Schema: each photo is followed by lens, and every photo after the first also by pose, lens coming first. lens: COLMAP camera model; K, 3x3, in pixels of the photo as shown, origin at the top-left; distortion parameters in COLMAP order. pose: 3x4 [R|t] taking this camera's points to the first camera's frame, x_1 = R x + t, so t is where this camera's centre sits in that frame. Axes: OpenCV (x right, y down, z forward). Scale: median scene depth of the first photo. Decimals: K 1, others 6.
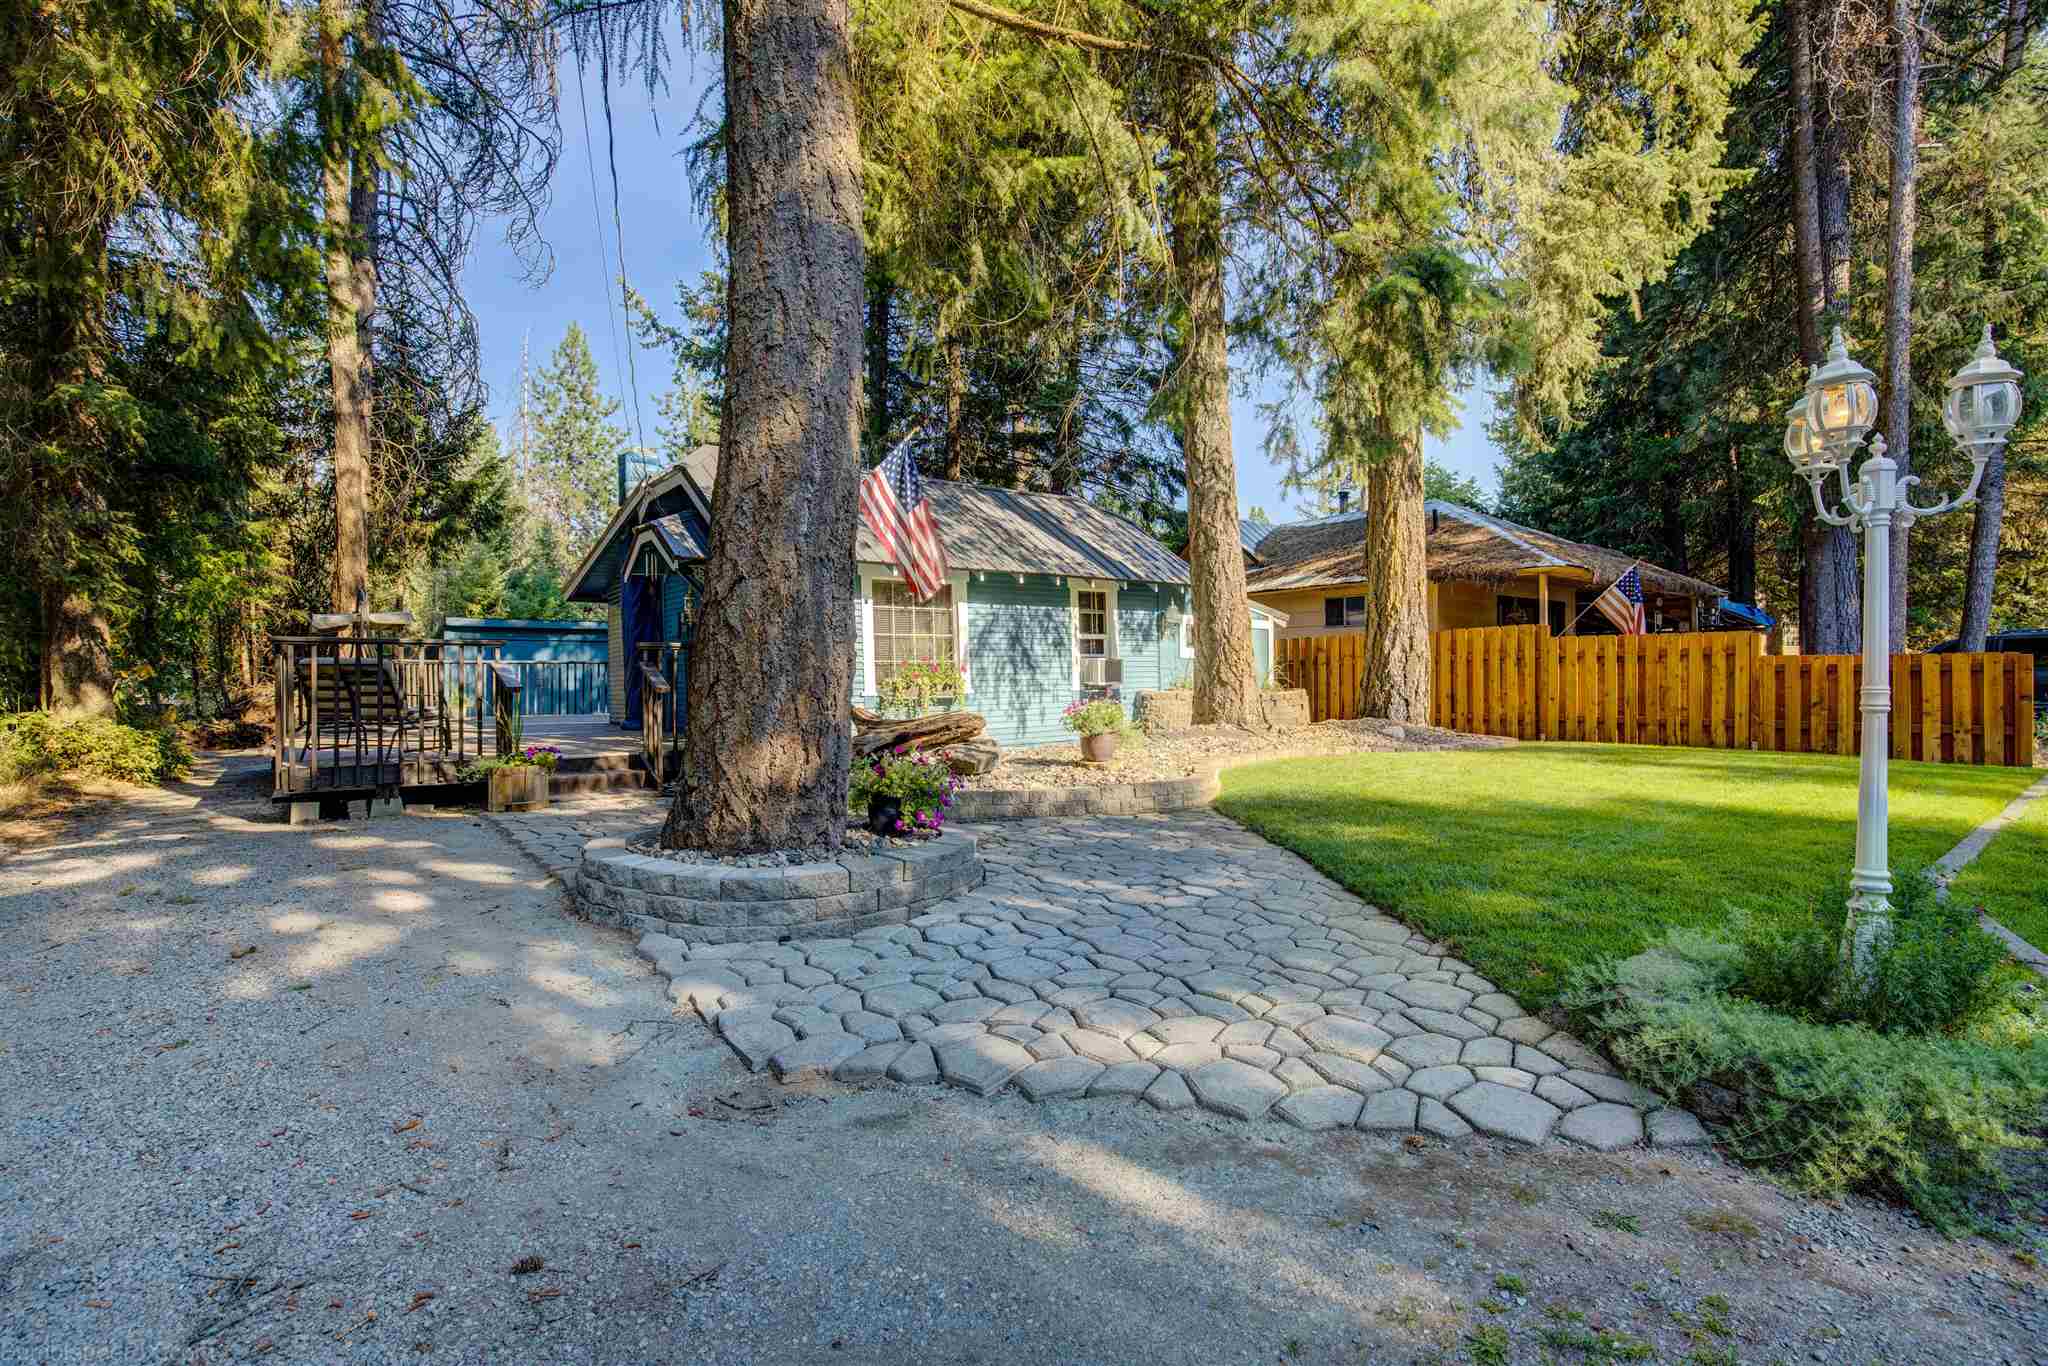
lens RADIAL K [[937.0, 0, 1013.5], [0, 937.0, 677.4], [0, 0, 1]] dist [-0.033808, 0.003228]
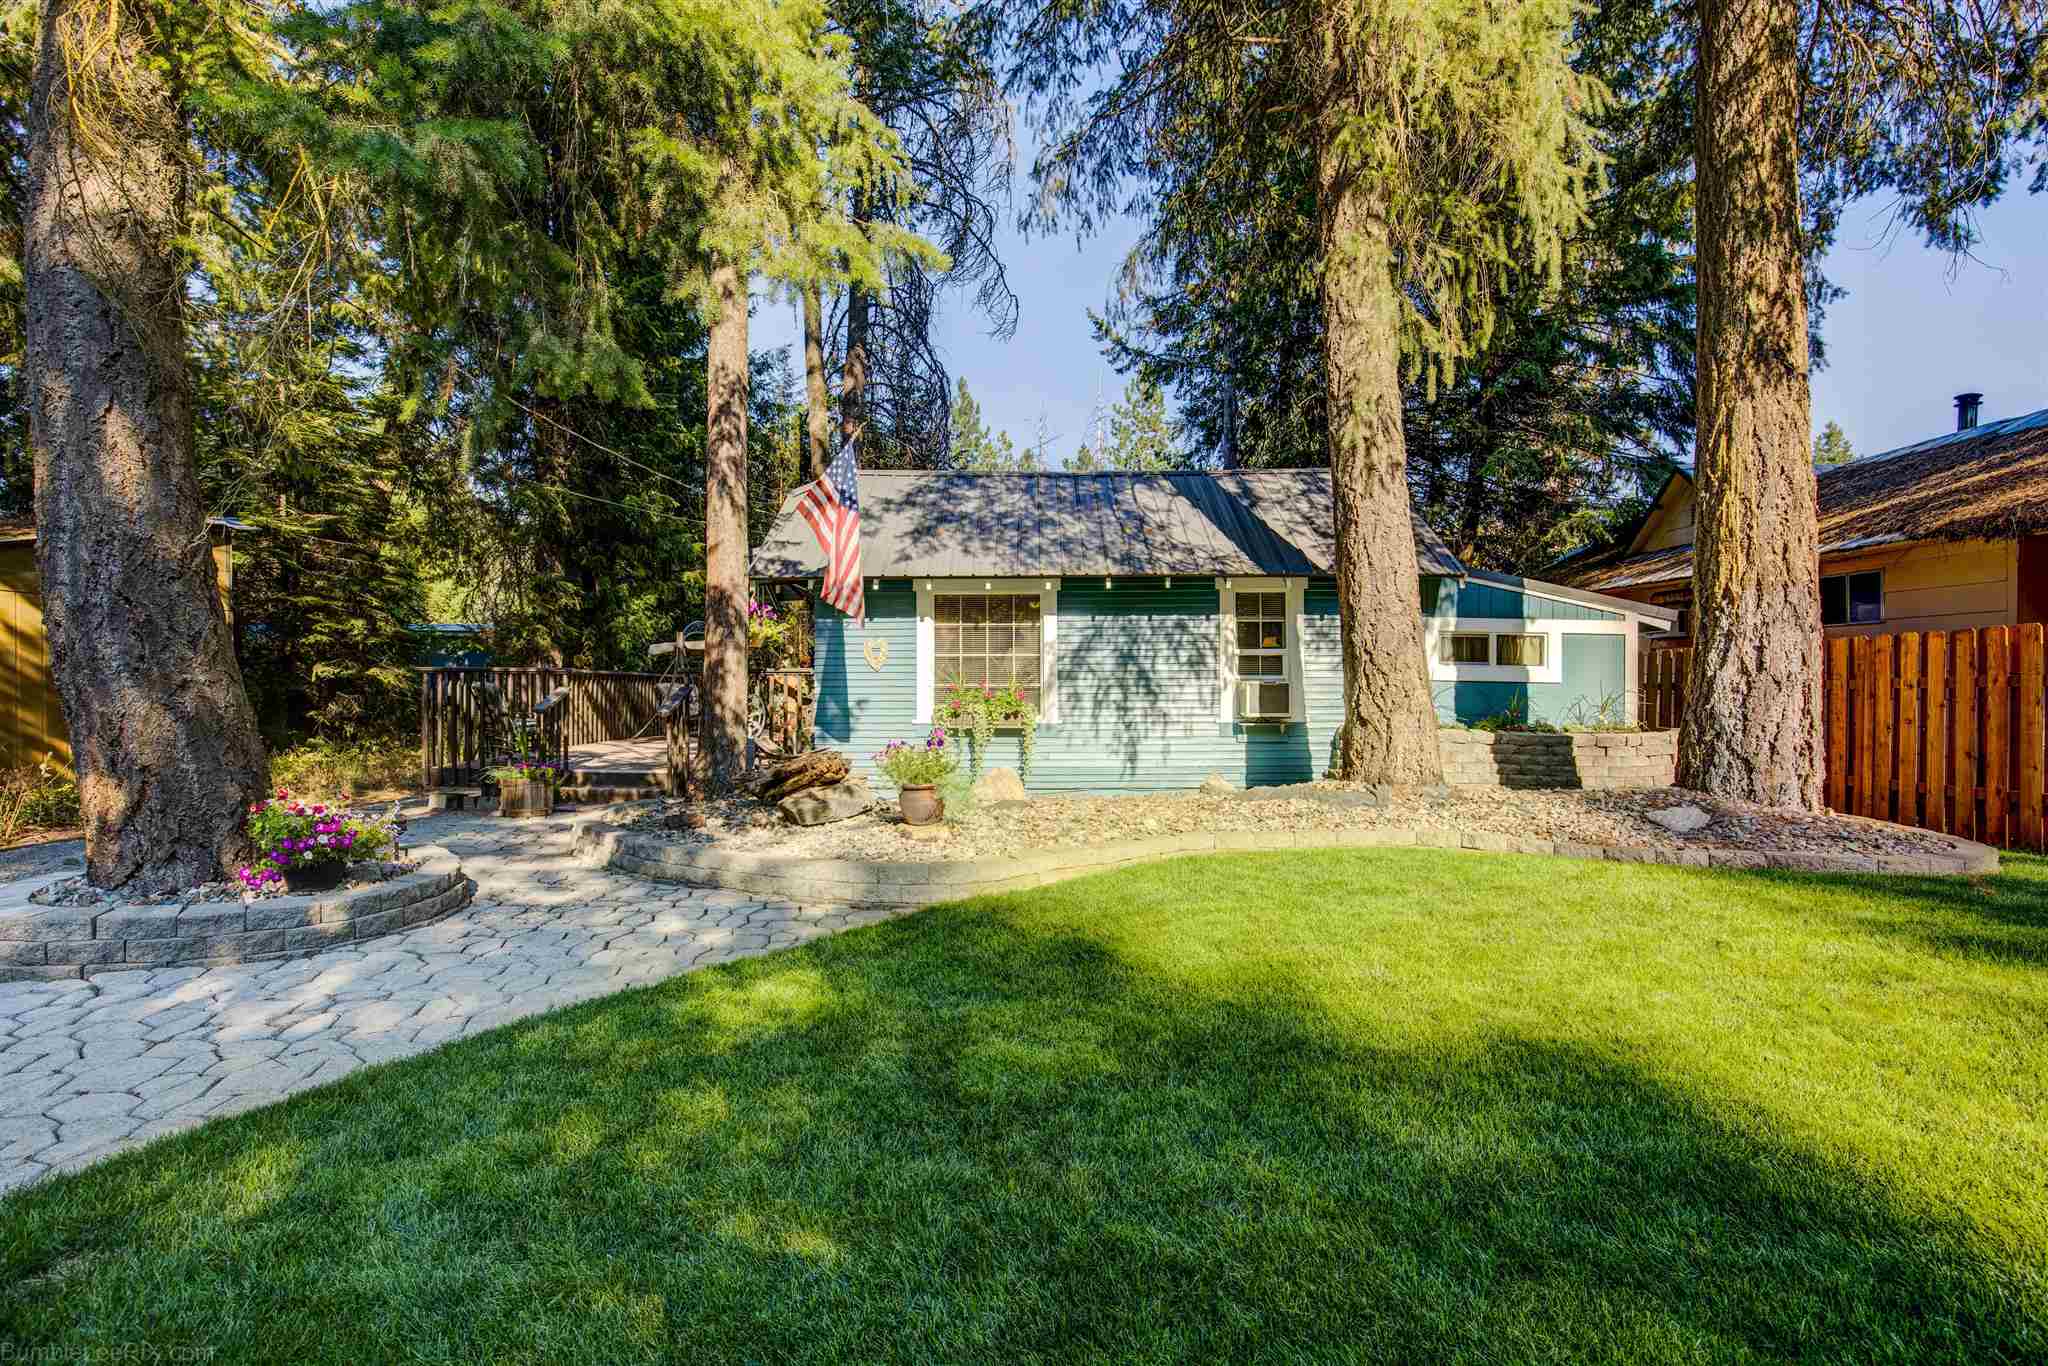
lens RADIAL K [[937.0, 0, 1017.5], [0, 937.0, 685.3], [0, 0, 1]] dist [-0.033808, 0.003228]
pose [[0.782106, 0.008375, -0.623089, 0.409161], [-0.010016, 0.999949, 0.000869, -0.015875], [0.623064, 0.005561, 0.782151, 0.294097]]
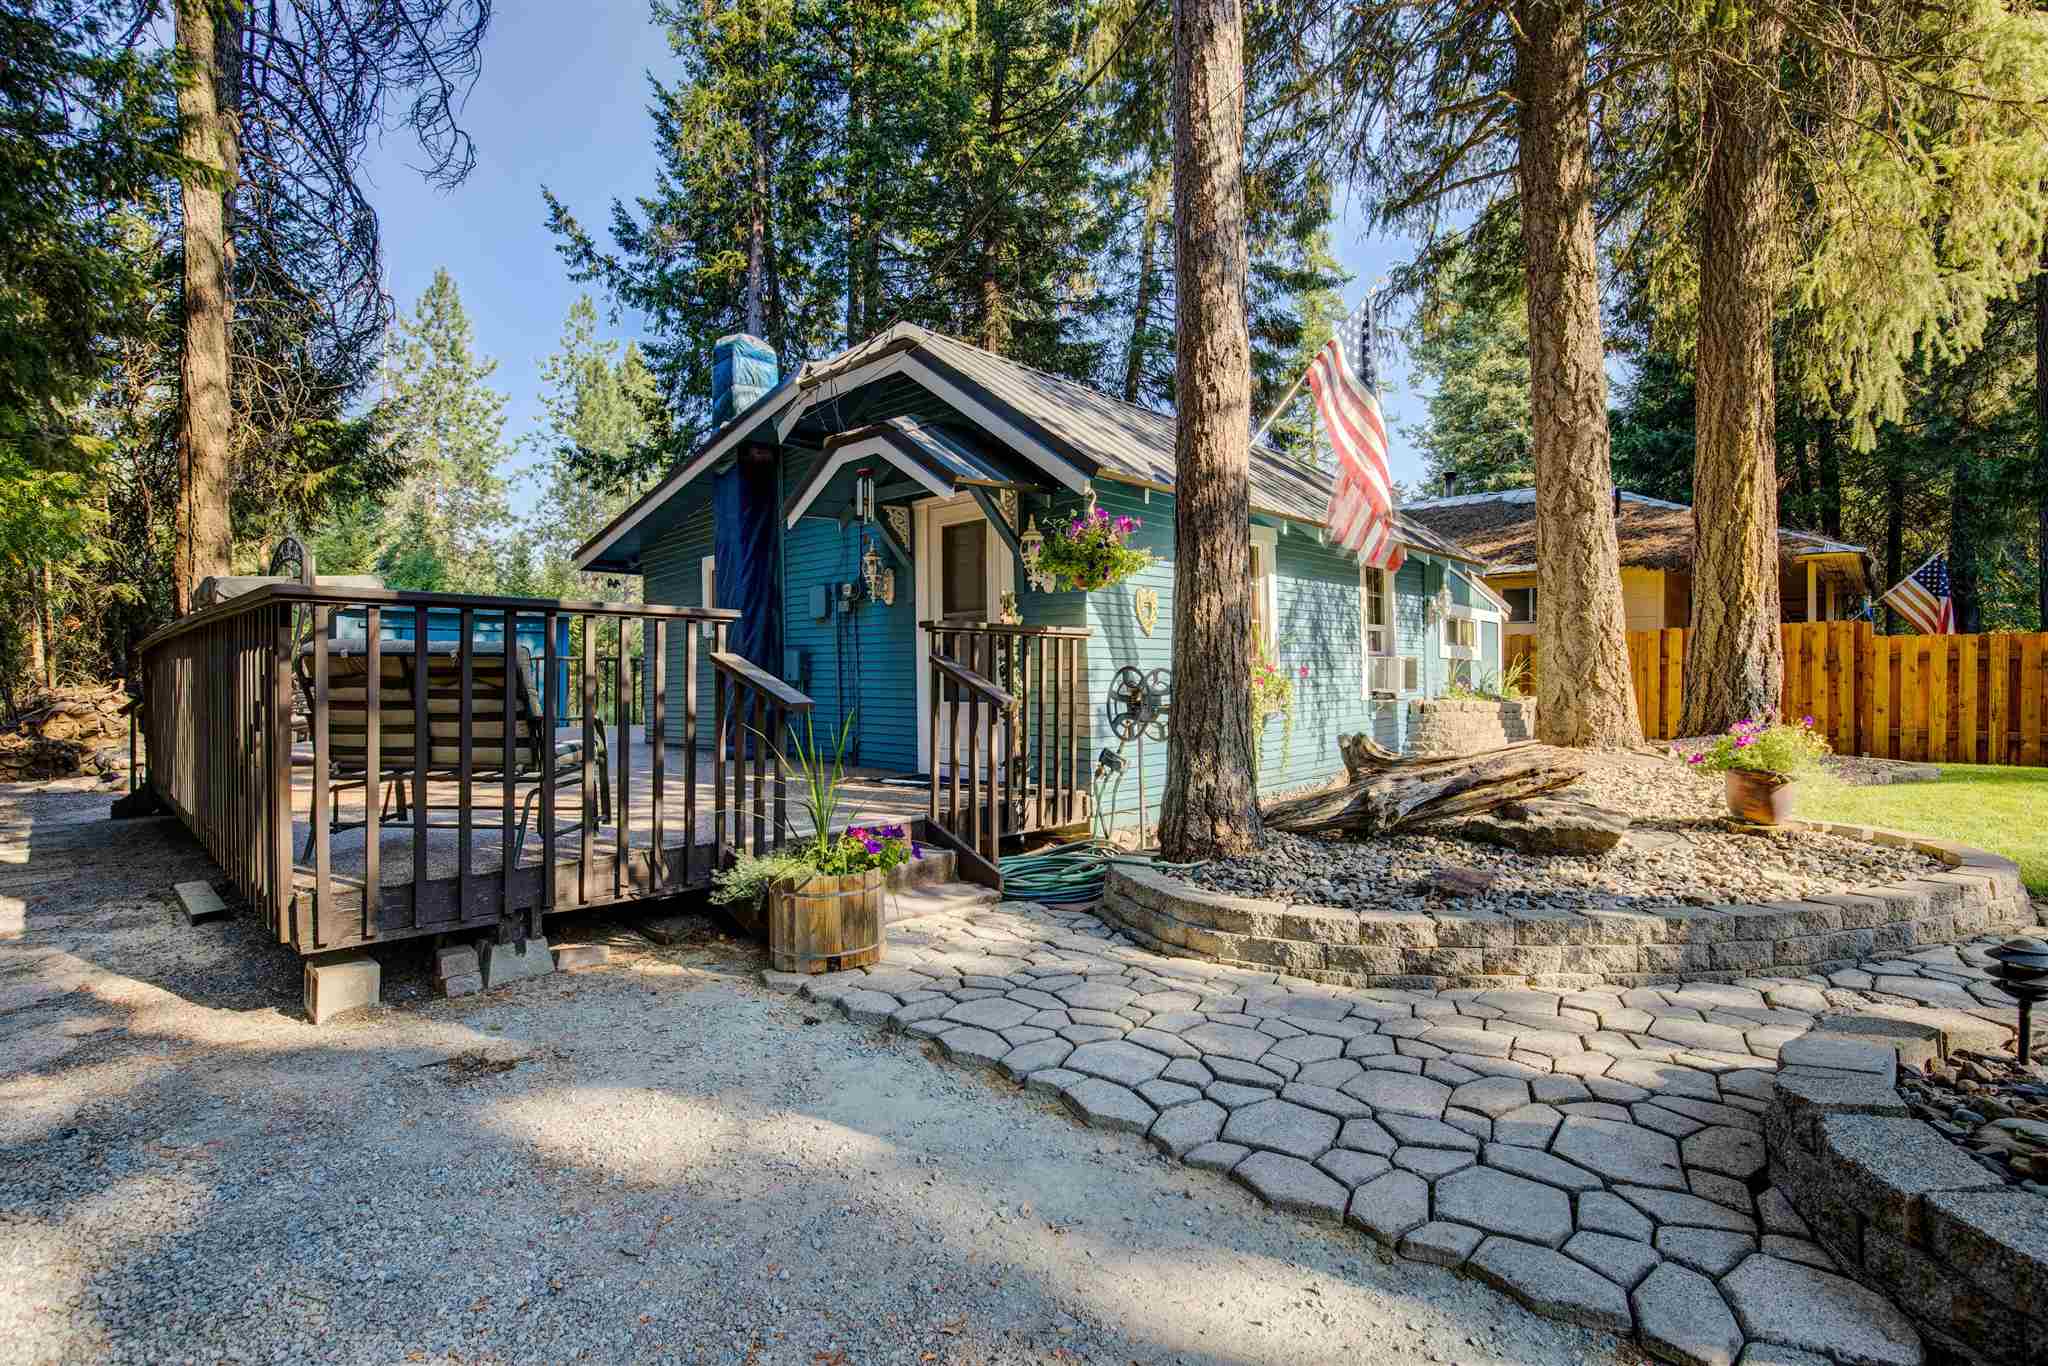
lens RADIAL K [[937.0, 0, 1016.0], [0, 937.0, 681.0], [0, 0, 1]] dist [-0.033808, 0.003228]
pose [[0.989258, 0.004310, 0.146117, -0.312091], [-0.004651, 0.999987, 0.001988, -0.000984], [-0.146107, -0.002647, 0.989265, 0.312888]]
